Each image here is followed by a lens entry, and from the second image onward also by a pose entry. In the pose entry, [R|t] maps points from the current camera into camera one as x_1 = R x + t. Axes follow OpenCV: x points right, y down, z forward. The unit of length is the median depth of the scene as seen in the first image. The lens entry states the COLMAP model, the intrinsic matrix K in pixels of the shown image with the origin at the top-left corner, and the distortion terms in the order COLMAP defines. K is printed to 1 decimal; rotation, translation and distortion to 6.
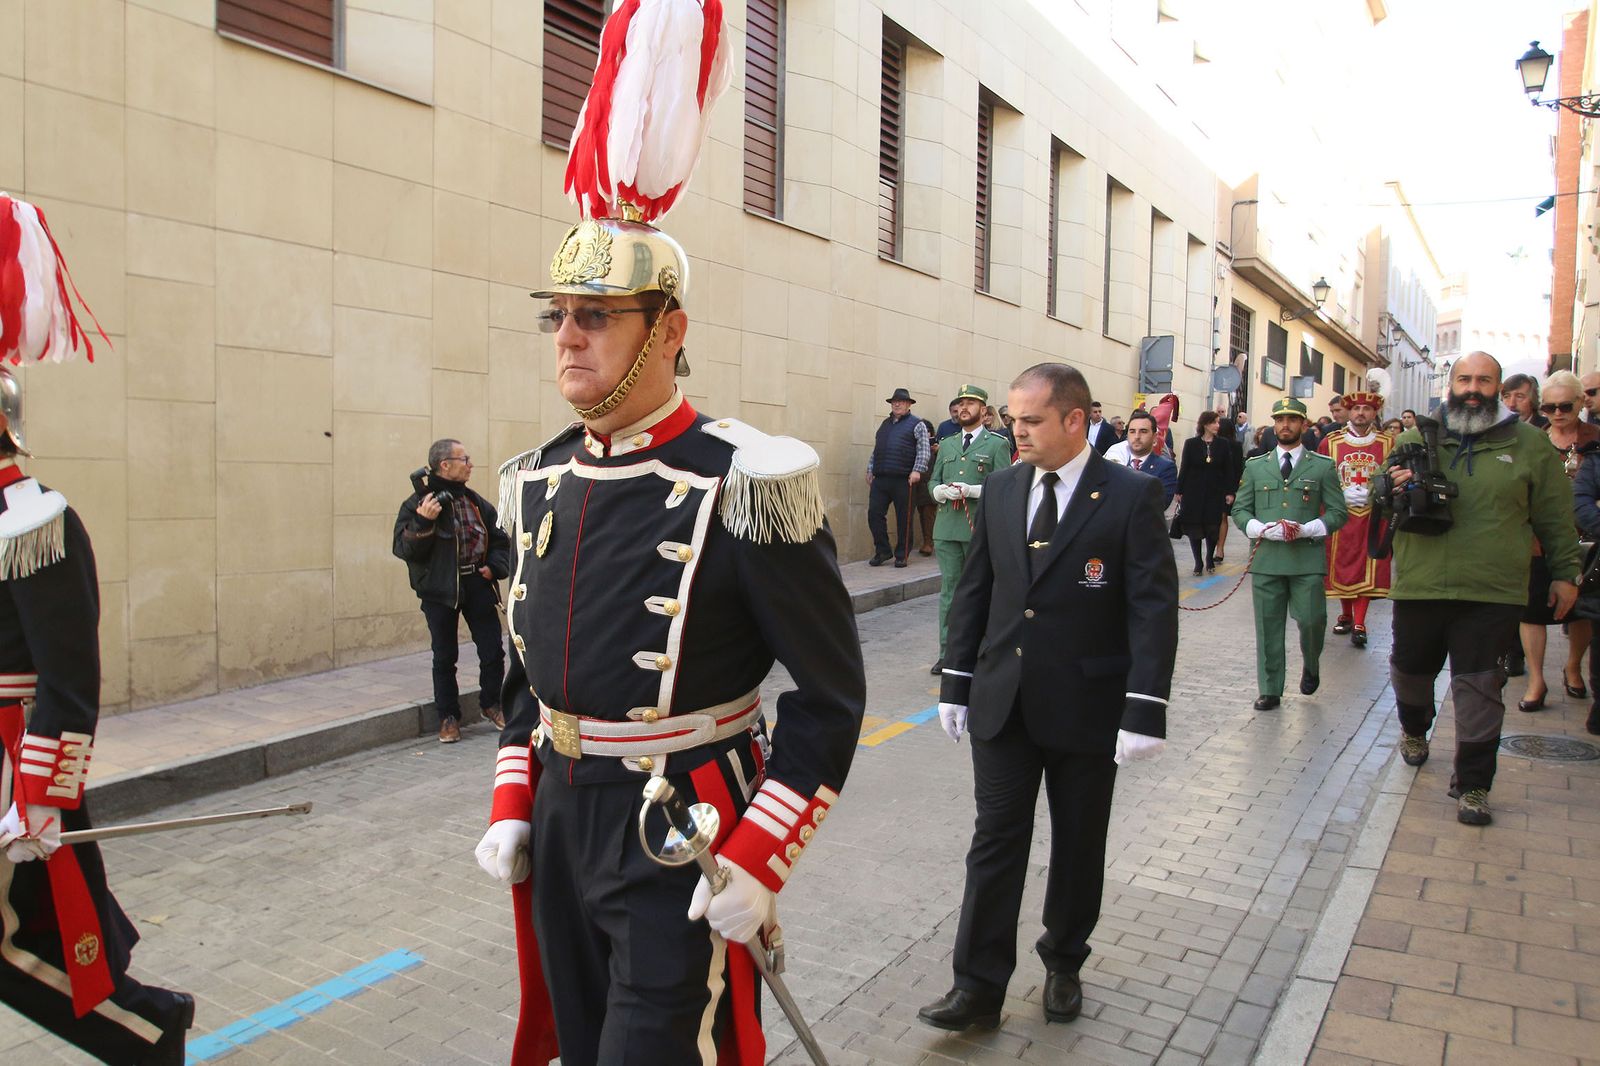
lens RADIAL K [[1058.8, 0, 802.5], [0, 1058.8, 539.4], [0, 0, 1]] dist [-0.037249, 0.002865]
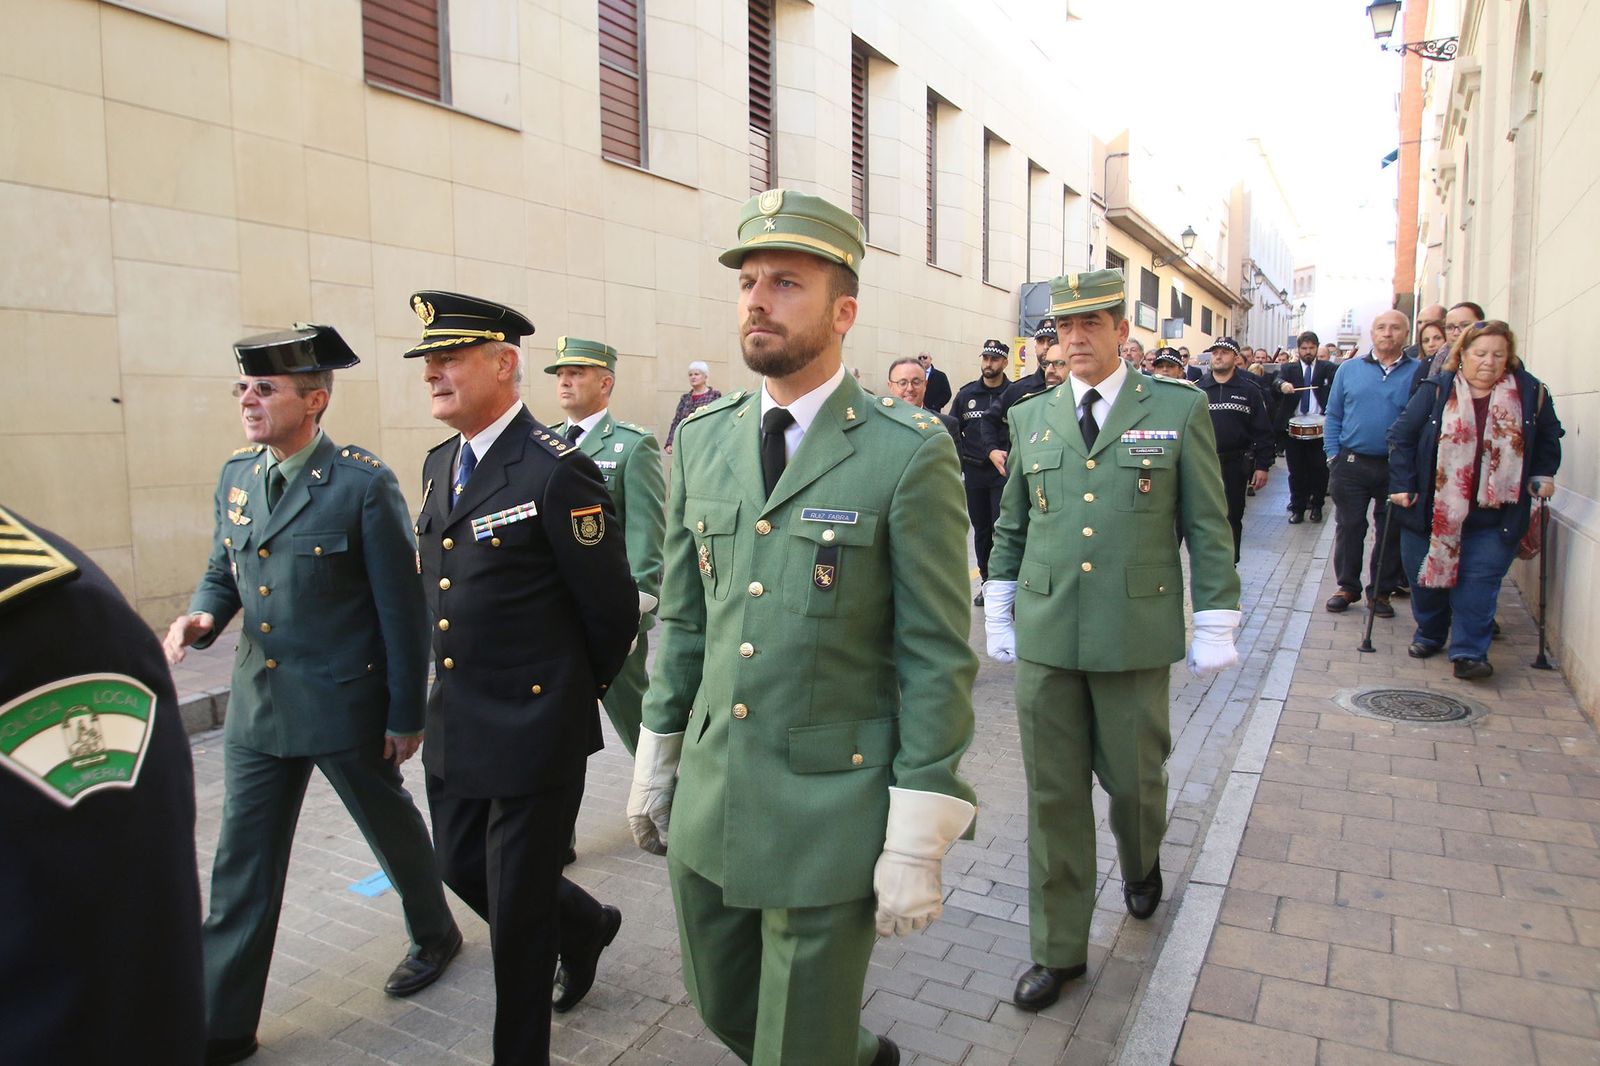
lens RADIAL K [[969.0, 0, 779.7], [0, 969.0, 524.2], [0, 0, 1]] dist [-0.030572, 0.002194]
pose [[0.998092, -0.032798, 0.052318, 0.087546], [0.030353, 0.998441, 0.046851, -0.014789], [-0.053773, -0.045174, 0.997531, 0.140061]]
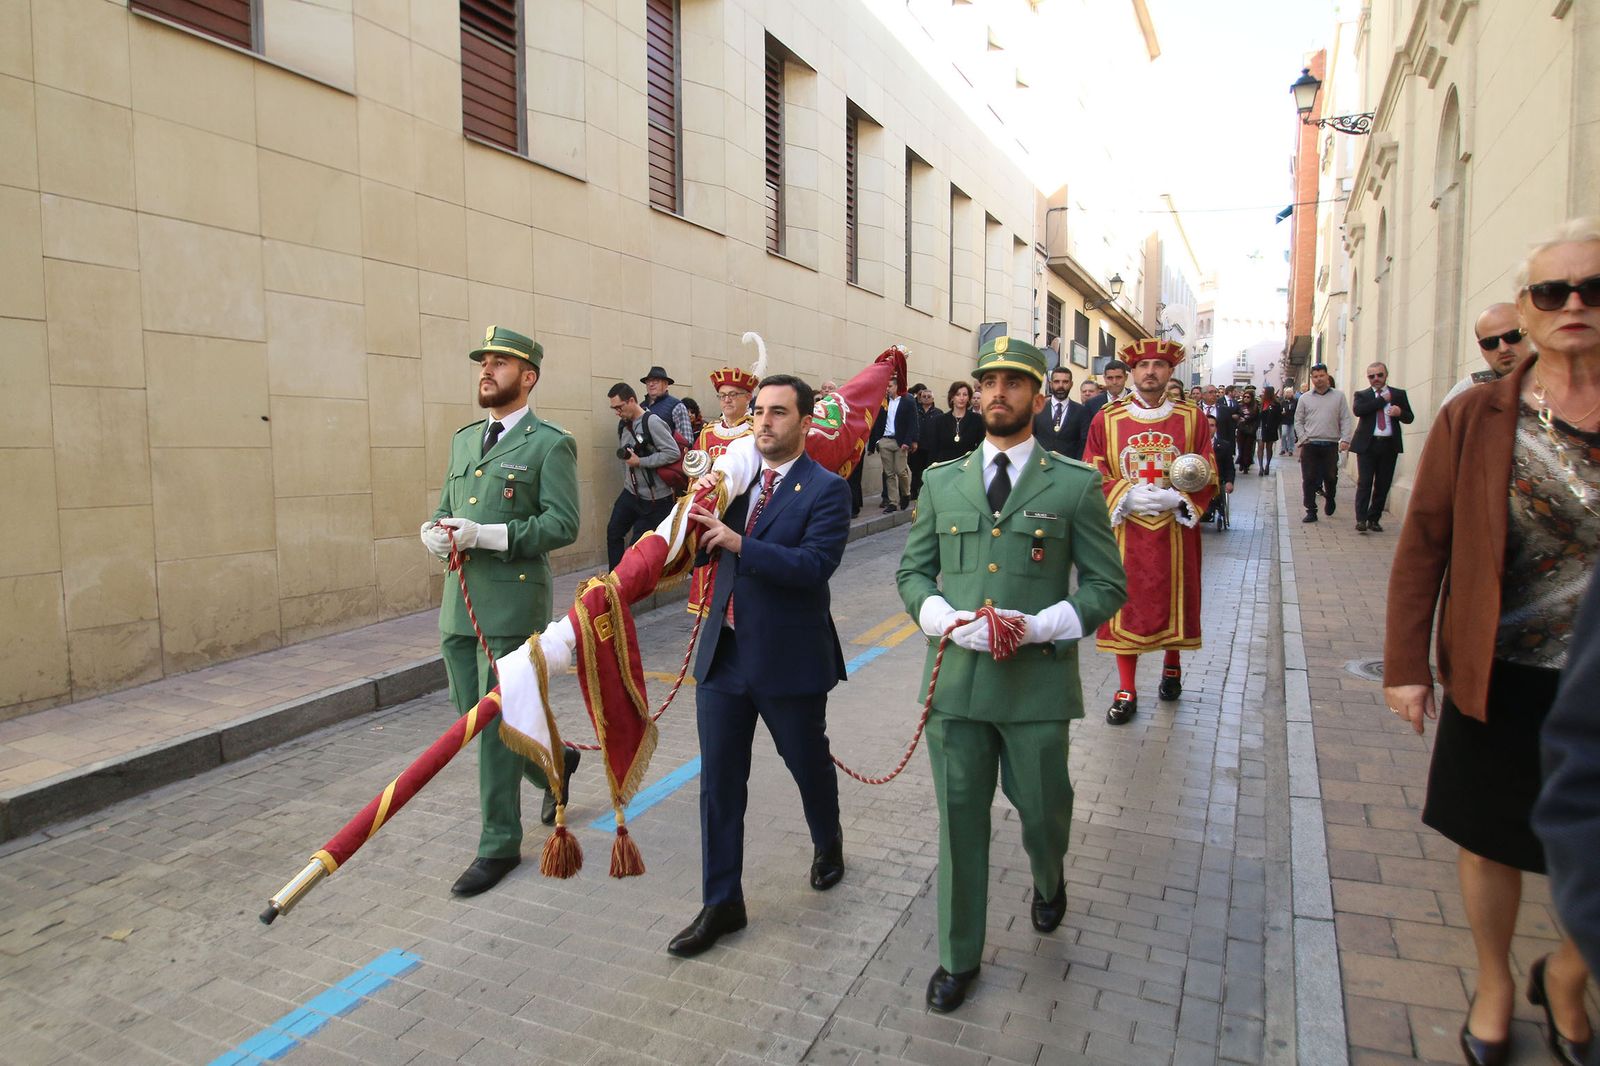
lens RADIAL K [[901.3, 0, 786.5], [0, 901.3, 533.6], [0, 0, 1]] dist [-0.010010, -0.014297]
pose [[0.992931, -0.032975, 0.114018, -0.055911], [0.028979, 0.998912, 0.036531, -0.006164], [-0.115098, -0.032968, 0.992807, 0.079654]]
